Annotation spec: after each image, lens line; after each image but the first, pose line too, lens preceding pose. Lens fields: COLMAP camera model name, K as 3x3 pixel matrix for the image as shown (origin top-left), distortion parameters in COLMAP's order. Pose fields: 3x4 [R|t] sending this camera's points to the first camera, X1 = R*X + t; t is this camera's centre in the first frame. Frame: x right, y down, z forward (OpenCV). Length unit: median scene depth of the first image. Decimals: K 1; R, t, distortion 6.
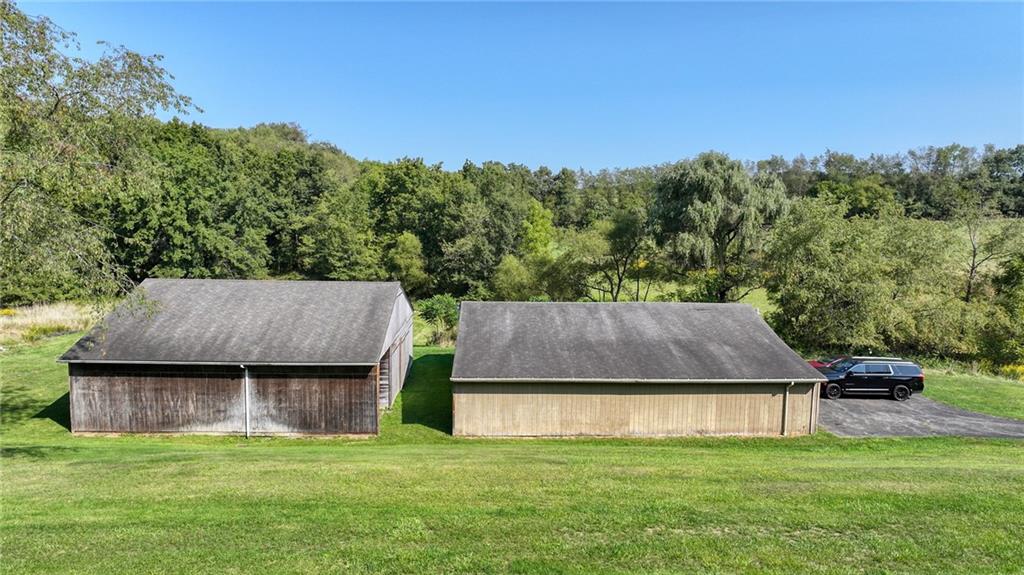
lens RADIAL K [[716.1, 0, 512.8], [0, 716.1, 288.4], [0, 0, 1]] dist [0.005113, 0.004186]
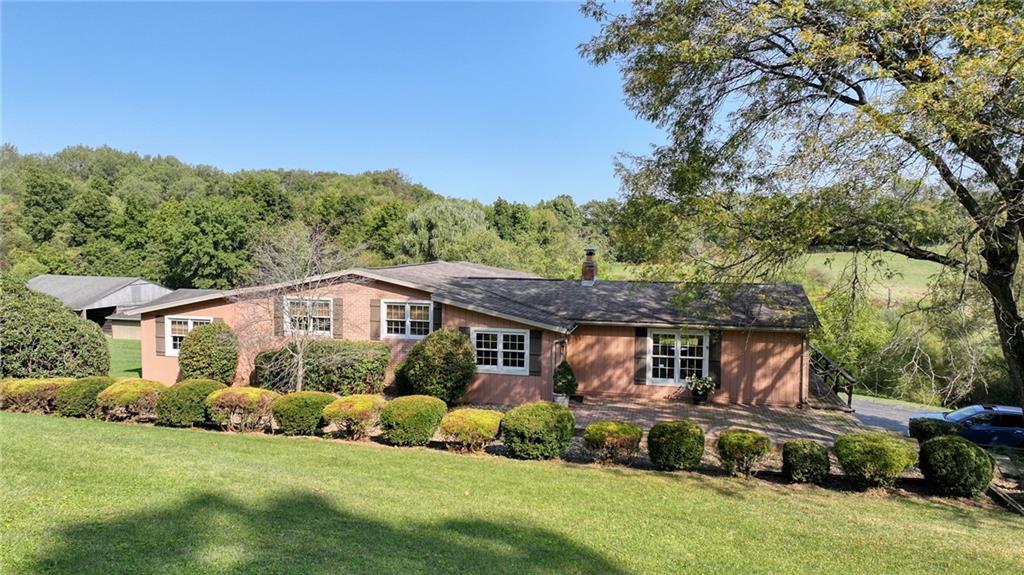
lens RADIAL K [[716.1, 0, 511.2], [0, 716.1, 286.7], [0, 0, 1]] dist [0.005113, 0.004186]
pose [[0.947889, 0.009295, -0.318466, 0.560490], [-0.023894, 0.998833, -0.041966, 0.031981], [0.317704, 0.047388, 0.947005, -0.206364]]
